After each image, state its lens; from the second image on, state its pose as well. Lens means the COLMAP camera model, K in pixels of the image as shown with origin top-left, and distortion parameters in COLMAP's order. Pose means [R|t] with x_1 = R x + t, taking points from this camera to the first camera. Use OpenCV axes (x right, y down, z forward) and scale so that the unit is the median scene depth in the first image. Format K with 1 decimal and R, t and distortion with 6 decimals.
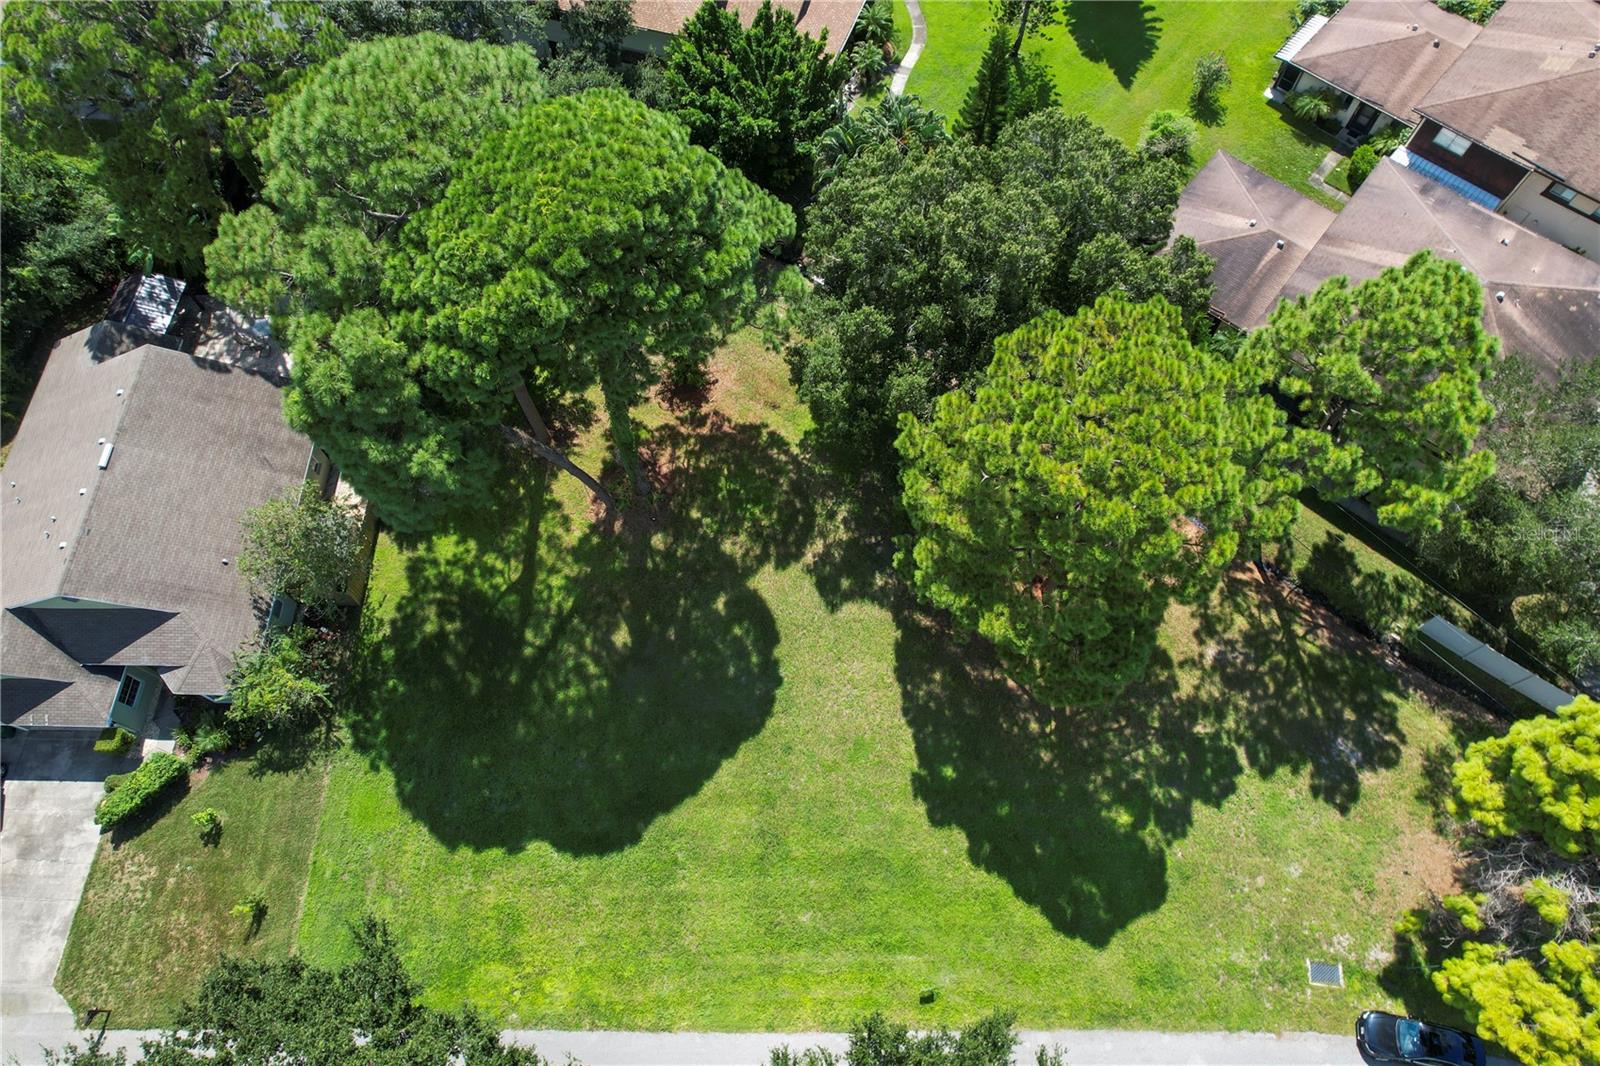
lens RADIAL K [[1025.2, 0, 799.8], [0, 1025.2, 532.5], [0, 0, 1]] dist [-0.001852, 0.008096]
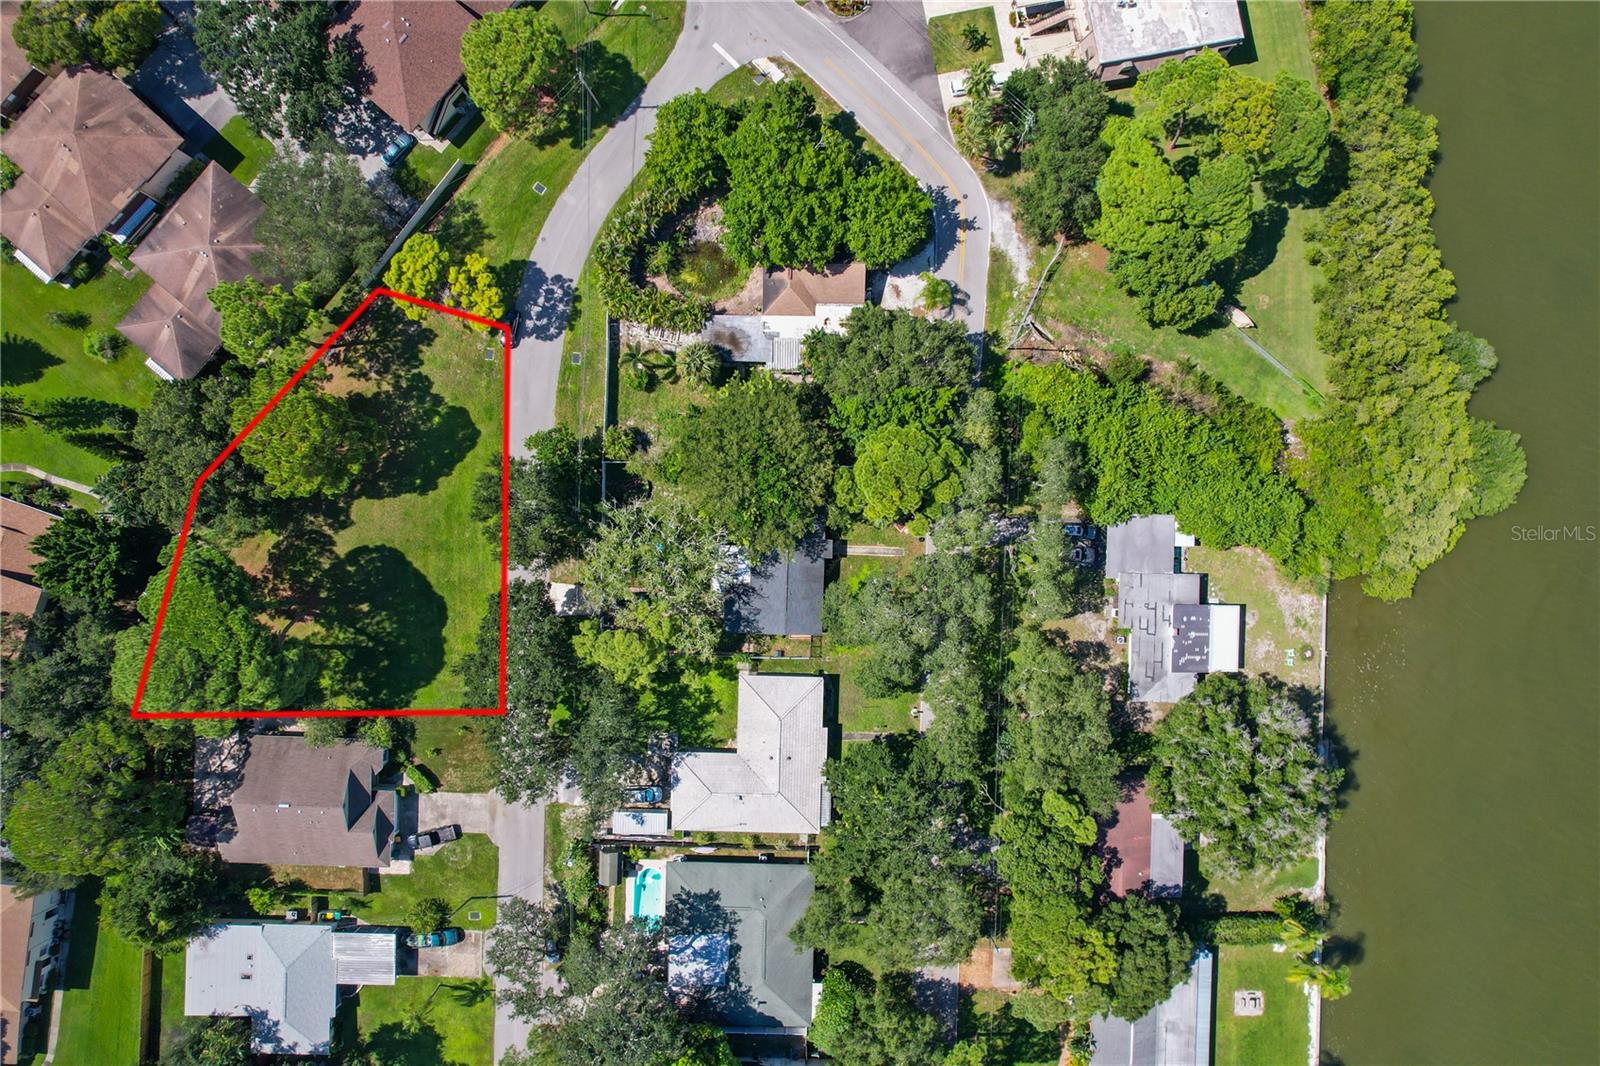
lens RADIAL K [[1025.2, 0, 796.3], [0, 1025.2, 557.7], [0, 0, 1]] dist [-0.001852, 0.008096]
pose [[0.010535, -0.999939, 0.003279, -0.051516], [0.908394, 0.010941, 0.417971, 0.011162], [-0.417982, -0.001425, 0.908454, -1.832399]]
